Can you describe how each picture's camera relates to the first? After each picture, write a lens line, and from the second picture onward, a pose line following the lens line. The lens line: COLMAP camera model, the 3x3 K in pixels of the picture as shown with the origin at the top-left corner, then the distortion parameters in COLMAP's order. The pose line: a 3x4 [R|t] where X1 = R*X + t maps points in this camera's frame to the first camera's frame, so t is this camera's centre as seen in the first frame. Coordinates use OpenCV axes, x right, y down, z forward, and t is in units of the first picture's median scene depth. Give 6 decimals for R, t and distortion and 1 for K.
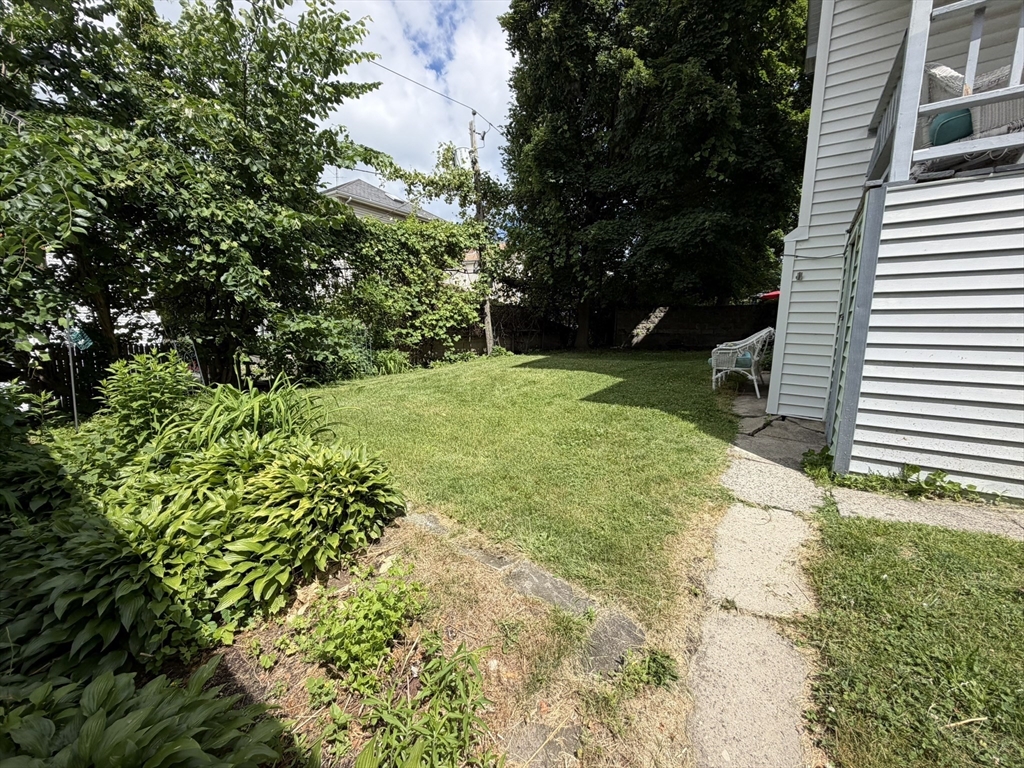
lens RADIAL K [[409.2, 0, 509.1], [0, 409.2, 381.2], [0, 0, 1]] dist [0.001847, 0.000448]
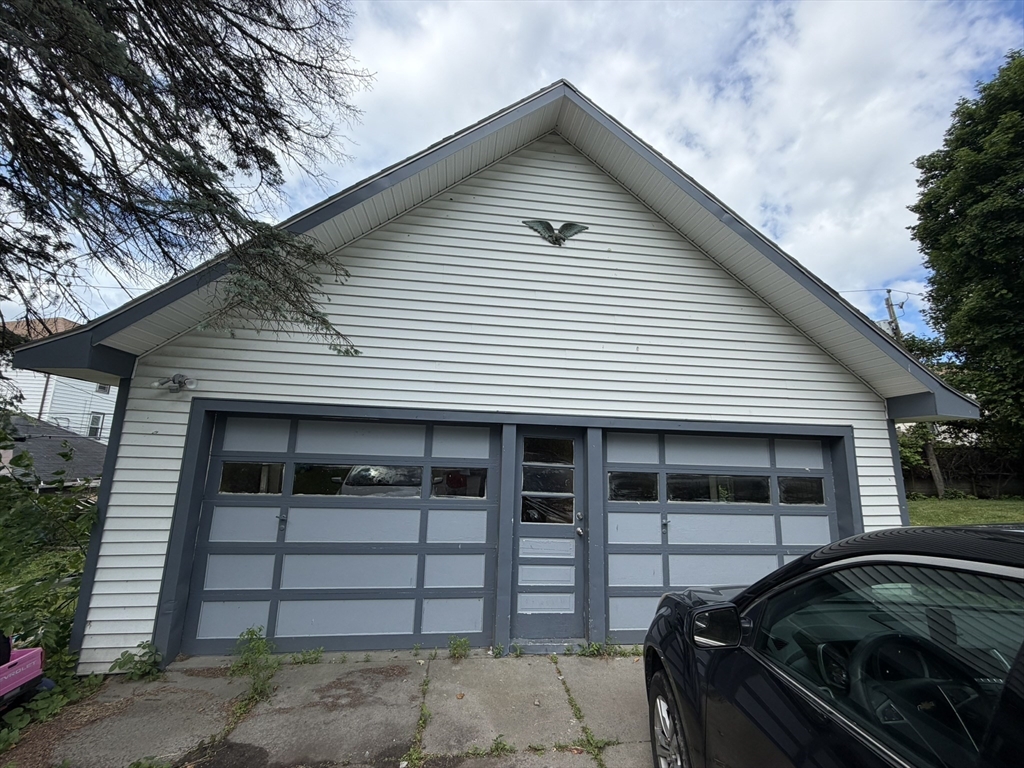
lens RADIAL K [[409.2, 0, 509.7], [0, 409.2, 377.0], [0, 0, 1]] dist [0.001847, 0.000448]
pose [[0.670641, -0.128493, -0.730568, 0.016597], [-0.118785, 0.953570, -0.276756, 0.063677], [0.732210, 0.272385, 0.624240, -0.515067]]
